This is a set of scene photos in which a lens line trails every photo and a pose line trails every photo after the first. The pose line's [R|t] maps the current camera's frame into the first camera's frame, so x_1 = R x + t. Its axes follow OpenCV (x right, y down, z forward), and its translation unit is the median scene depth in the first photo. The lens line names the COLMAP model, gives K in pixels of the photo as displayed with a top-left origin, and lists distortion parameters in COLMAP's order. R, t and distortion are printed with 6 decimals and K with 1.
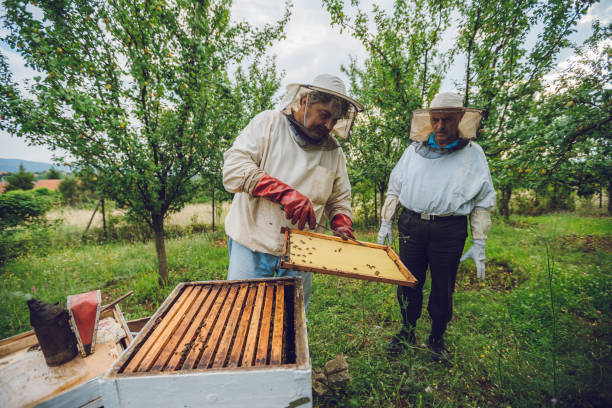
lens RADIAL K [[281.2, 0, 294.5], [0, 281.2, 209.0], [0, 0, 1]] dist [-0.031646, 0.007108]
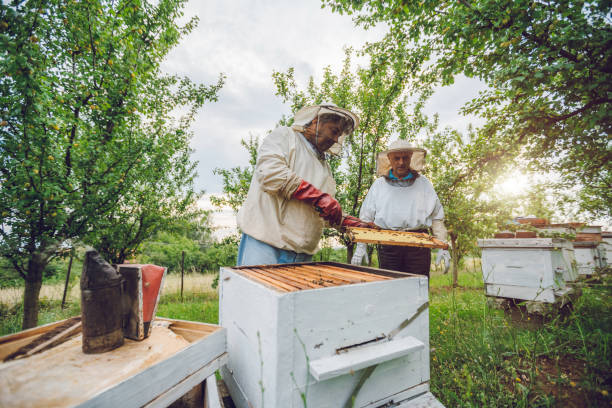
lens RADIAL K [[281.2, 0, 305.7], [0, 281.2, 202.7], [0, 0, 1]] dist [-0.031646, 0.007108]
pose [[0.883170, 0.095638, 0.459199, -0.519047], [0.044225, 0.957653, -0.284509, 0.286023], [-0.466963, 0.271578, 0.841541, 0.035504]]
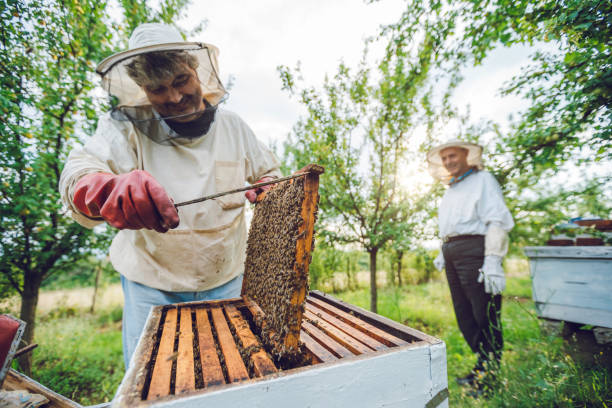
lens RADIAL K [[281.2, 0, 303.6], [0, 281.2, 202.8], [0, 0, 1]] dist [-0.031646, 0.007108]
pose [[0.930521, 0.074496, 0.358582, -0.283633], [0.038212, 0.954002, -0.297356, 0.205202], [-0.364239, 0.290399, 0.884872, 0.179113]]
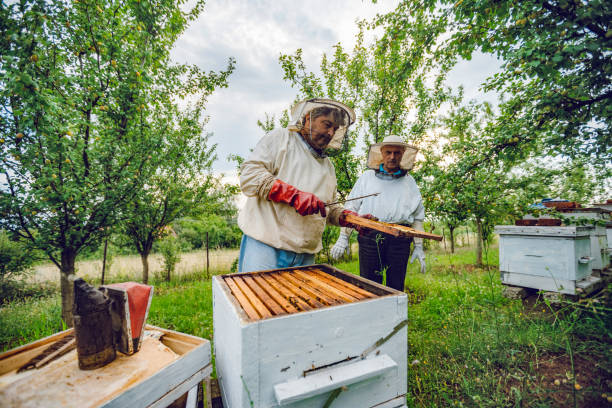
lens RADIAL K [[281.2, 0, 303.9], [0, 281.2, 202.7], [0, 0, 1]] dist [-0.031646, 0.007108]
pose [[0.922411, 0.038845, 0.384251, -0.429799], [0.043490, 0.978154, -0.203284, 0.194358], [-0.383753, 0.204222, 0.900570, -0.032602]]
